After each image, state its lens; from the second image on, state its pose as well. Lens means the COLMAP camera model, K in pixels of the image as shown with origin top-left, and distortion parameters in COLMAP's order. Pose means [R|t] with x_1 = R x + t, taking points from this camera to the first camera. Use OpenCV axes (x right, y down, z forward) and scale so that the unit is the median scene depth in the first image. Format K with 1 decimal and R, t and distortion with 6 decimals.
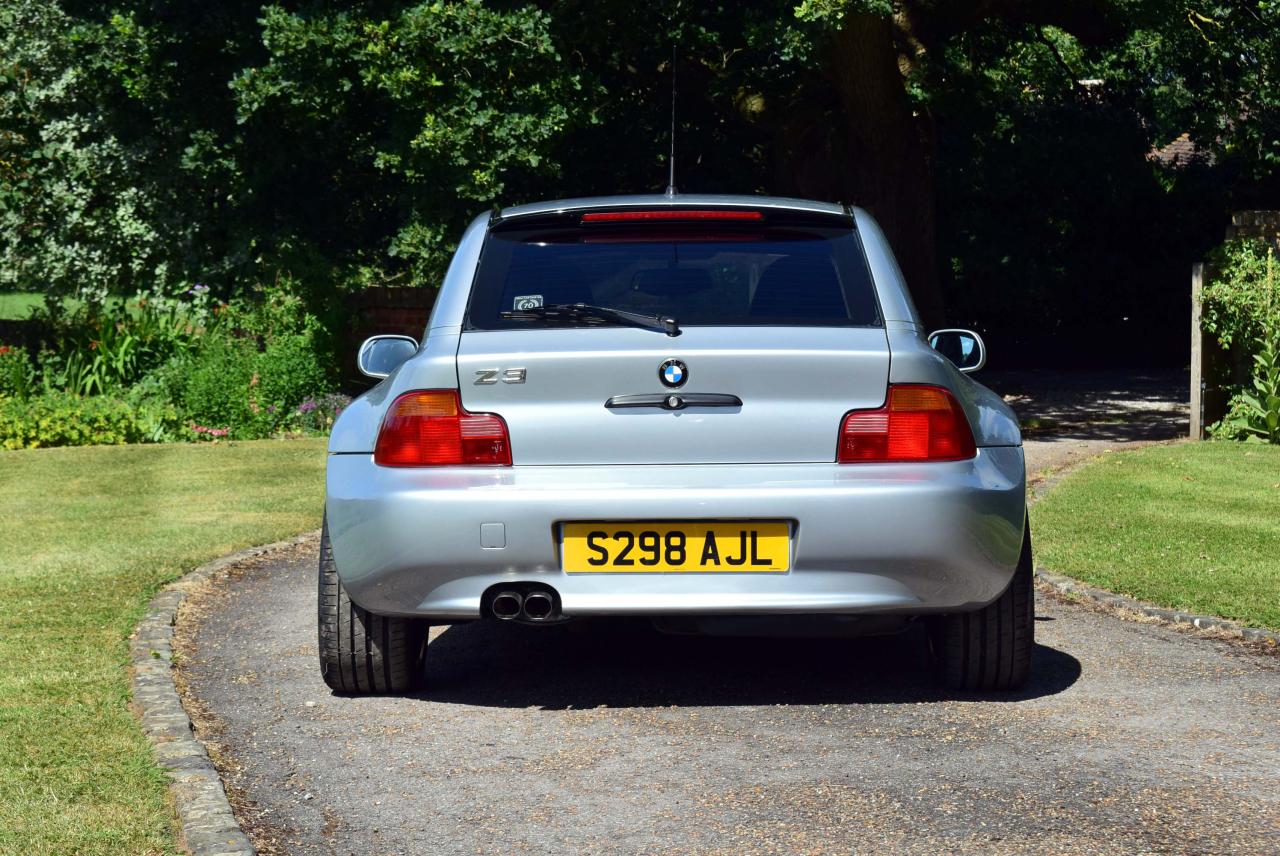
lens RADIAL K [[2851.4, 0, 637.8], [0, 2851.4, 452.2], [0, 0, 1]] dist [0.064034, 0.246904]
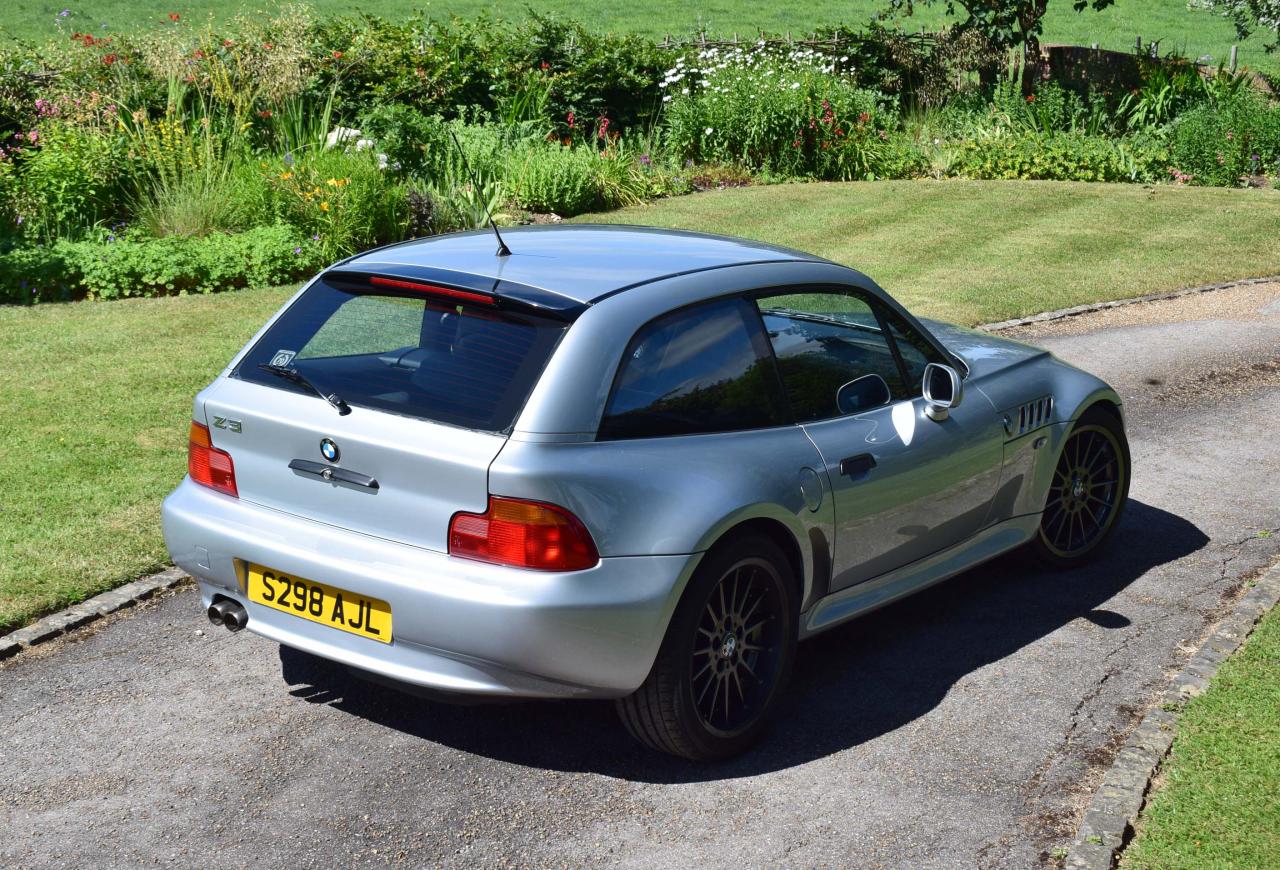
lens RADIAL K [[2009.4, 0, 604.8], [0, 2009.4, 439.9], [0, 0, 1]] dist [-0.016674, -0.024658]
pose [[0.807467, 0.180775, -0.561532, 0.539387], [-0.071673, 0.974901, 0.210788, -0.204433], [0.585543, -0.129957, 0.800157, 0.429986]]
